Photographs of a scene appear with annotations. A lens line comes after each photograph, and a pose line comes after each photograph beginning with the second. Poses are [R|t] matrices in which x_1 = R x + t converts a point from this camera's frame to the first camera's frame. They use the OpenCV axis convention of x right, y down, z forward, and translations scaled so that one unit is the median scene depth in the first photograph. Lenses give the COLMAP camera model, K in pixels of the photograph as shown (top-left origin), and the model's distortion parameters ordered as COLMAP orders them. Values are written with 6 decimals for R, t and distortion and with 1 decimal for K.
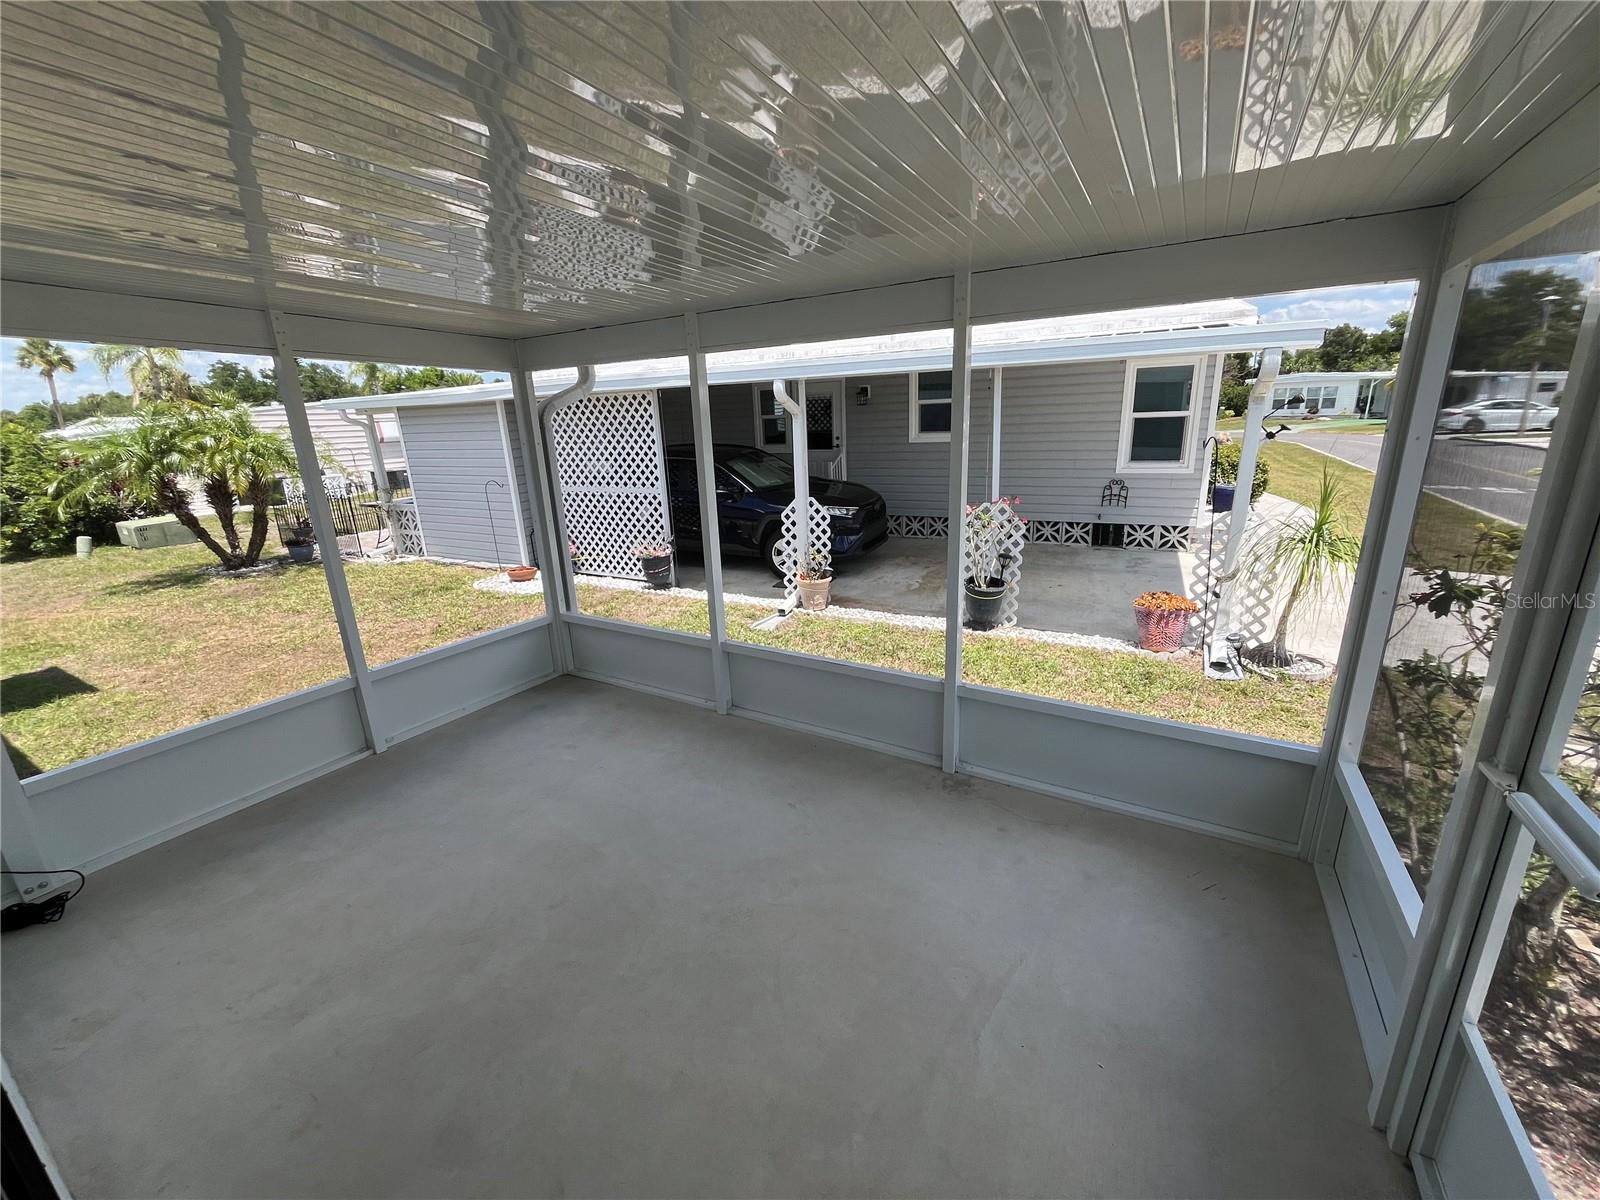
lens RADIAL K [[644.9, 0, 797.0], [0, 644.9, 599.6], [0, 0, 1]] dist [-0.002068, -0.000166]
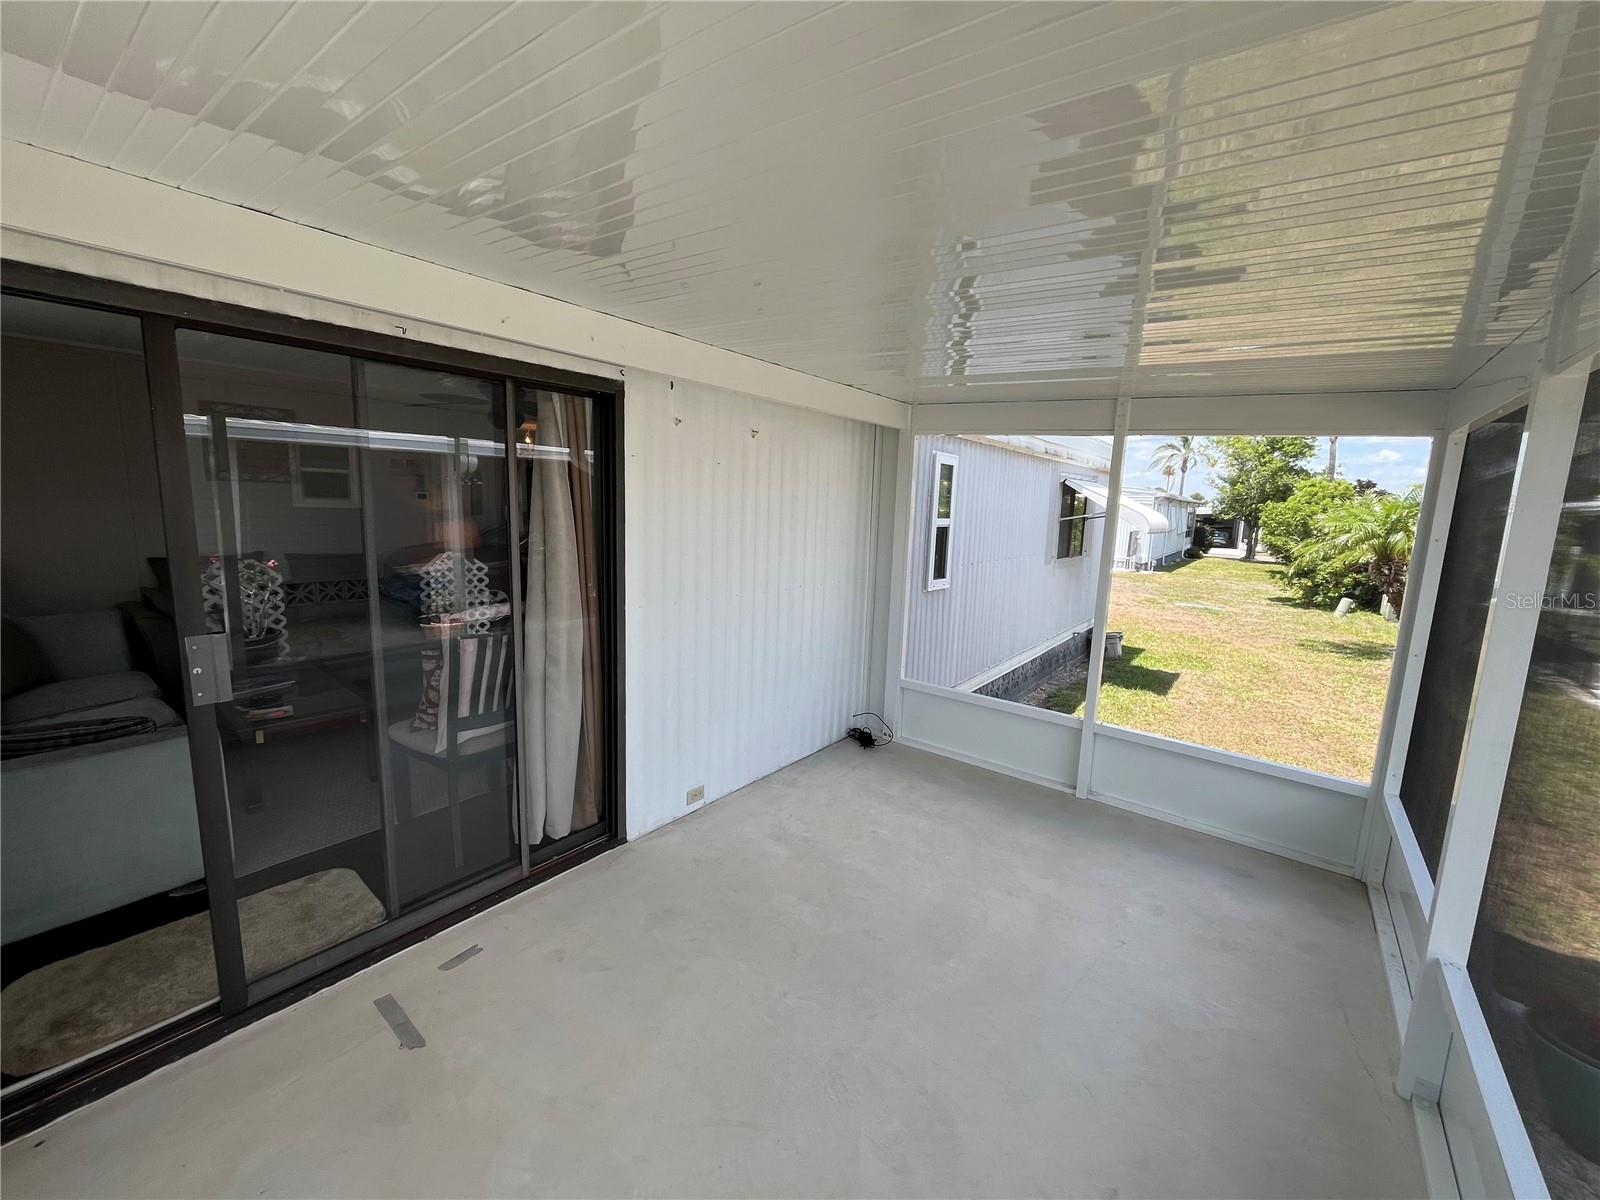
lens RADIAL K [[644.9, 0, 797.0], [0, 644.9, 599.6], [0, 0, 1]] dist [-0.002068, -0.000166]
pose [[-0.111944, 0.185629, -0.976223, 0.331717], [-0.305967, 0.928232, 0.211589, -0.128307], [0.945438, 0.322378, -0.047113, 0.448832]]
